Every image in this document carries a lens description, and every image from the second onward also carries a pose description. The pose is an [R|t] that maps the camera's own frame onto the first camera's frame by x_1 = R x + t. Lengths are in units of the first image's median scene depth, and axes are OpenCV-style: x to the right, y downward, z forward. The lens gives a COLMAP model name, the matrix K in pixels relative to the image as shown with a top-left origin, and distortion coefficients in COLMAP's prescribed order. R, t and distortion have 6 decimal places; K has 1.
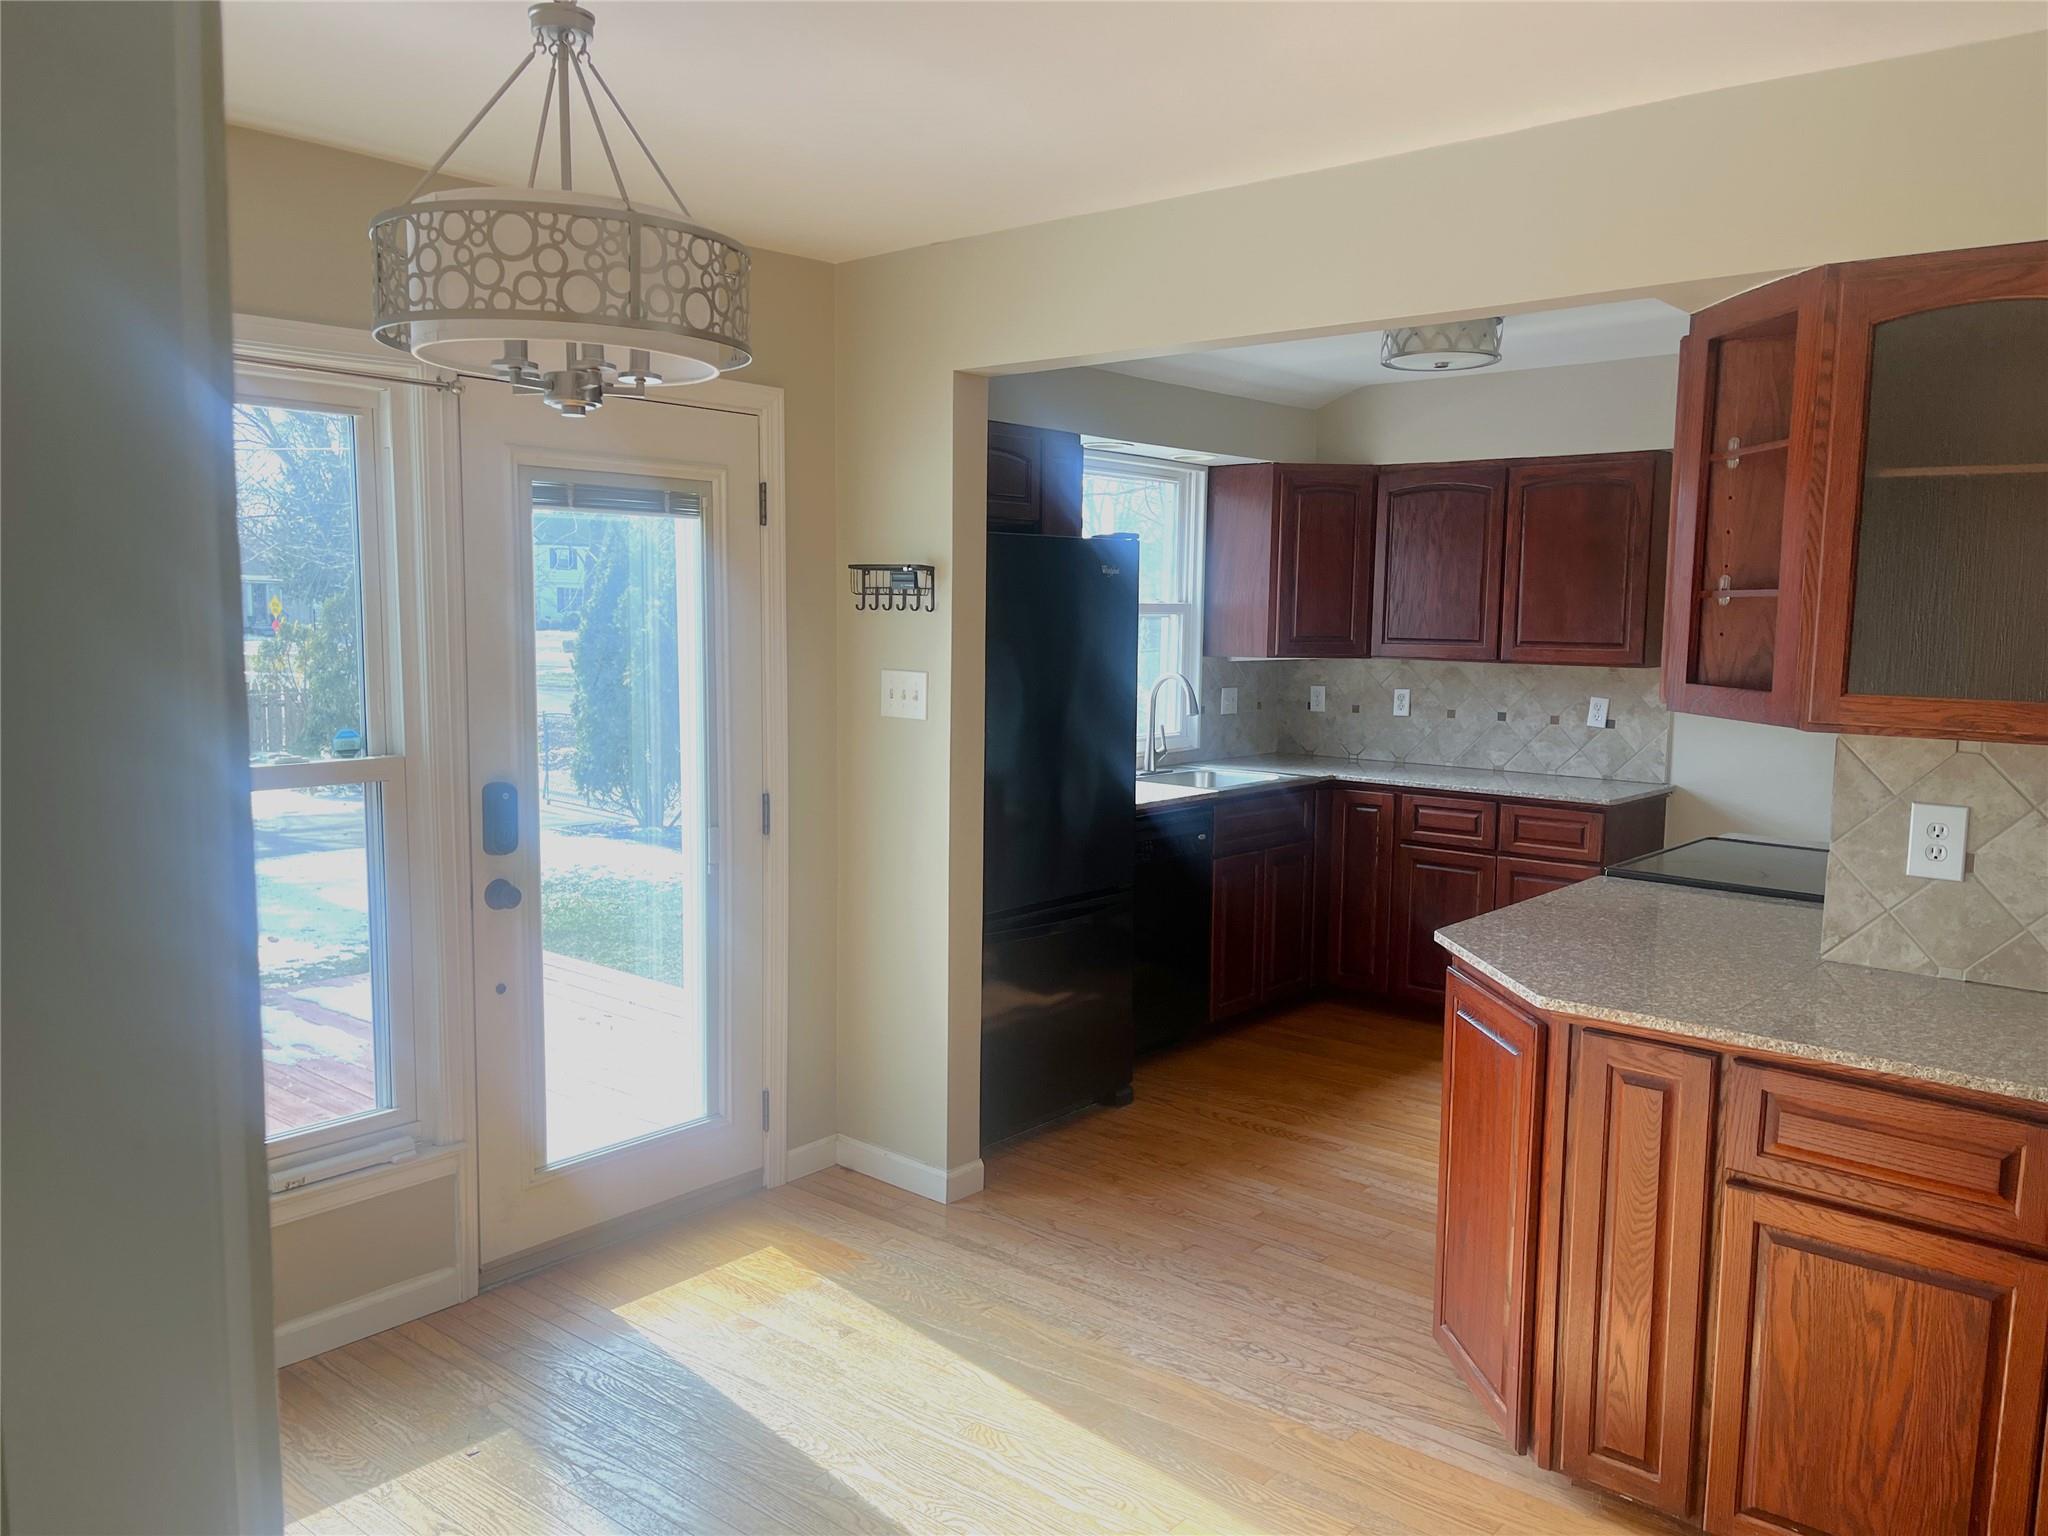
lens RADIAL K [[1550.4, 0, 1031.0], [0, 1550.4, 779.4], [0, 0, 1]] dist [0.073005, -0.089710]
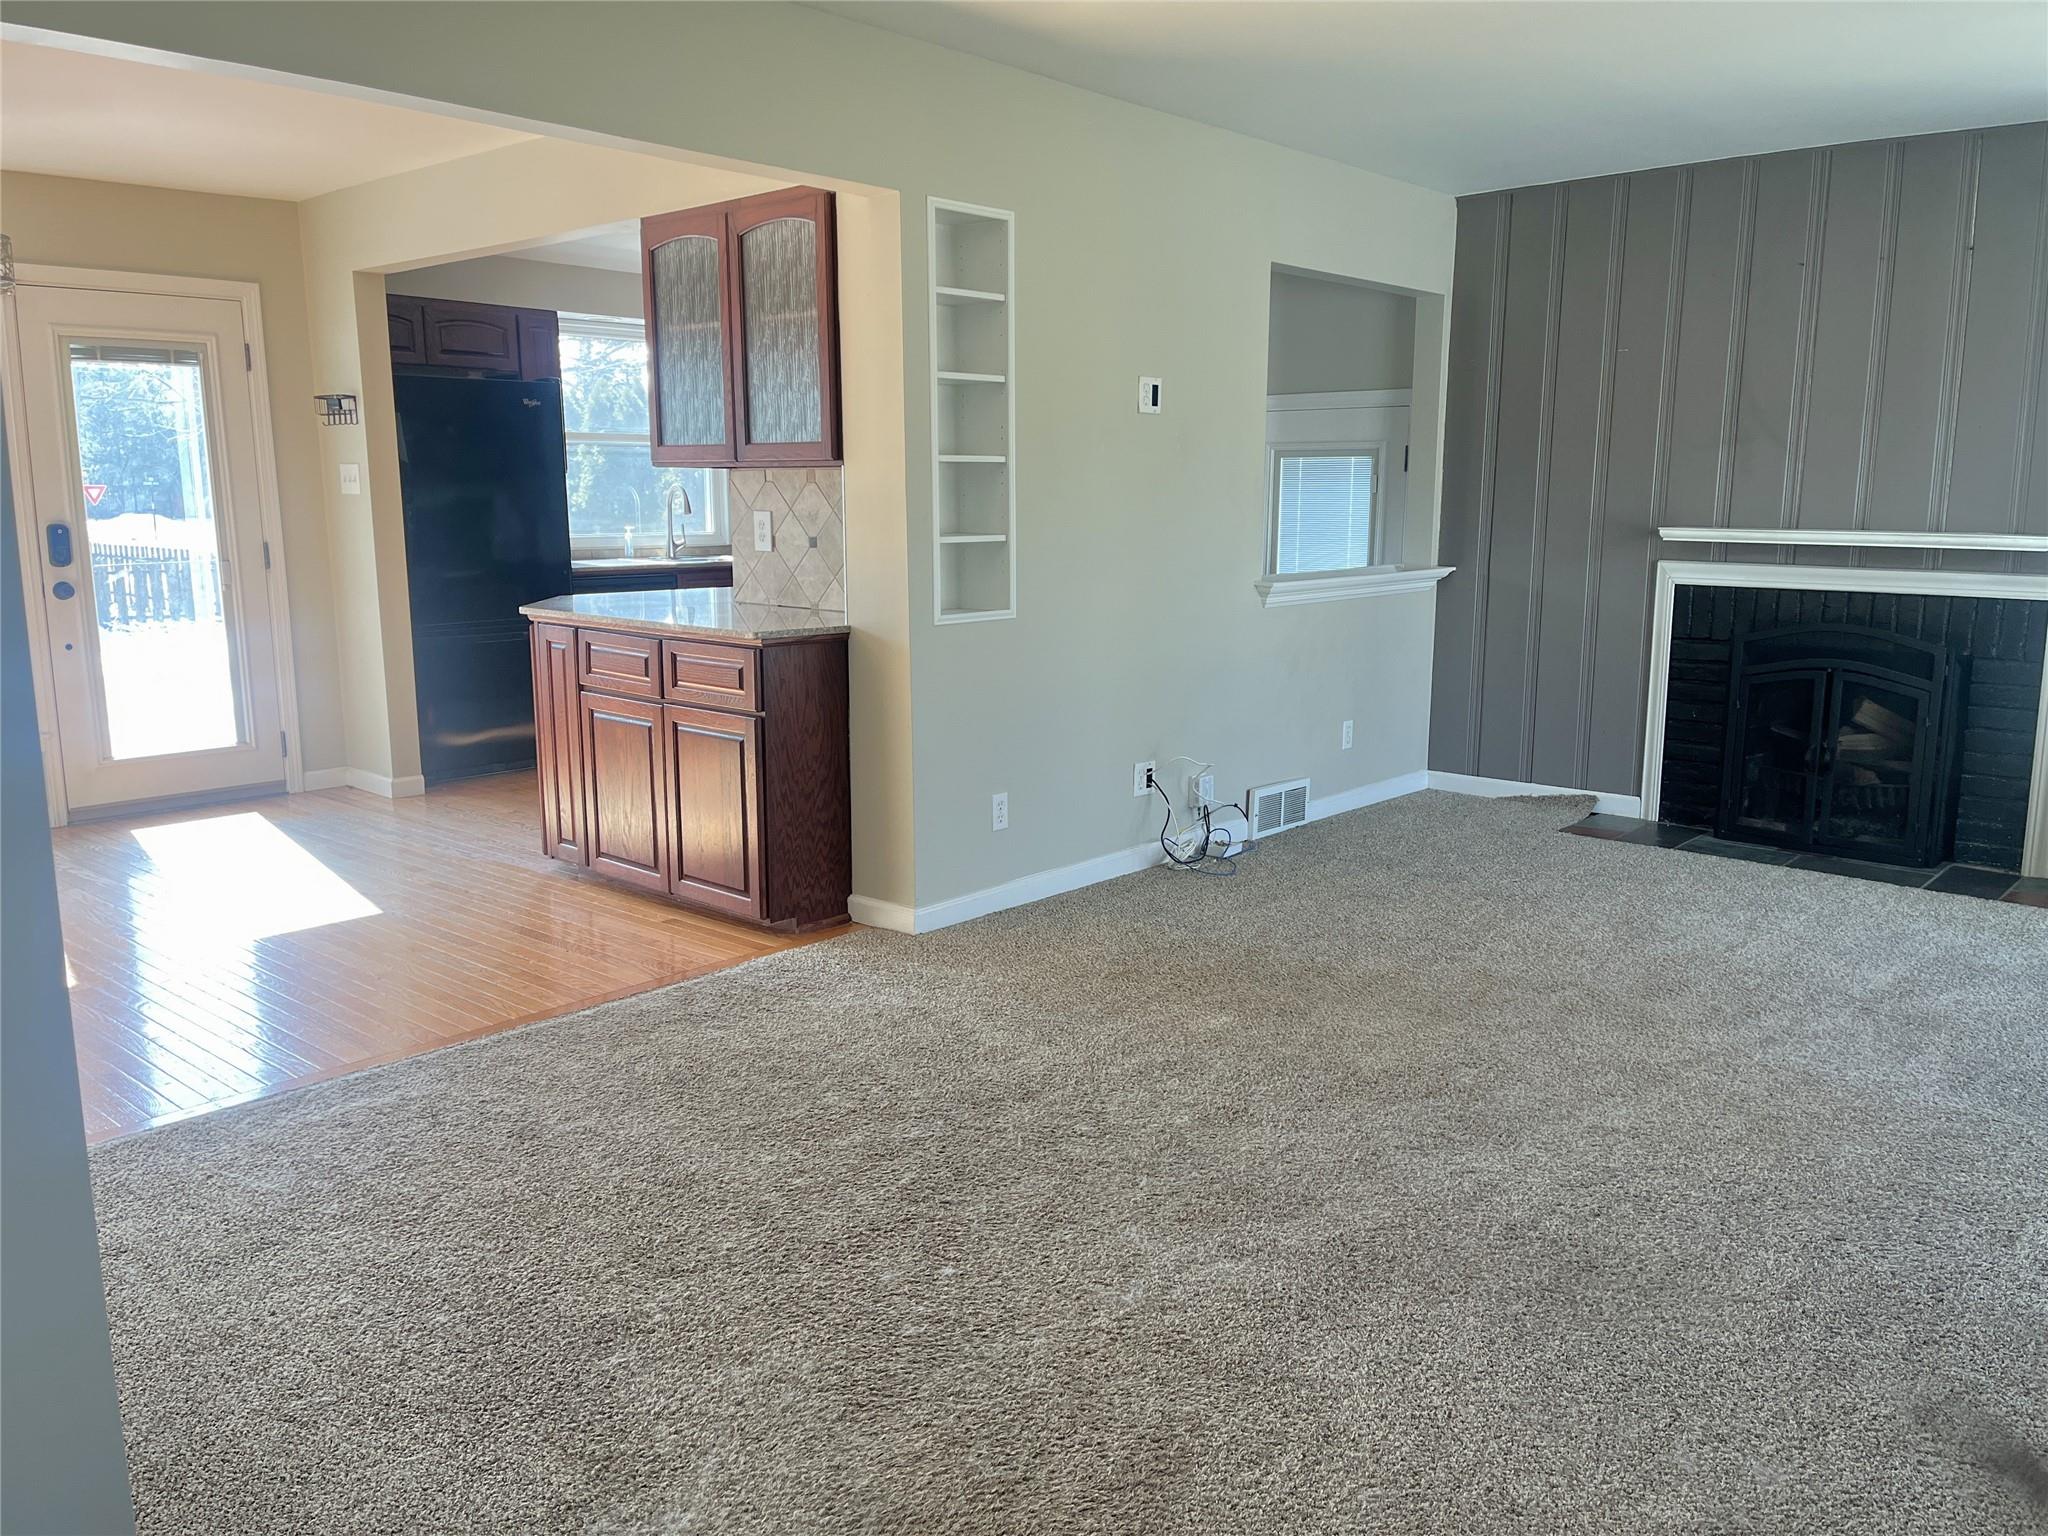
lens RADIAL K [[1550.4, 0, 1033.4], [0, 1550.4, 780.6], [0, 0, 1]] dist [0.073005, -0.089710]
pose [[0.999554, -0.007723, -0.028862, 0.655817], [0.009866, 0.997146, 0.074843, 0.138574], [0.028201, -0.075095, 0.996778, -0.598293]]
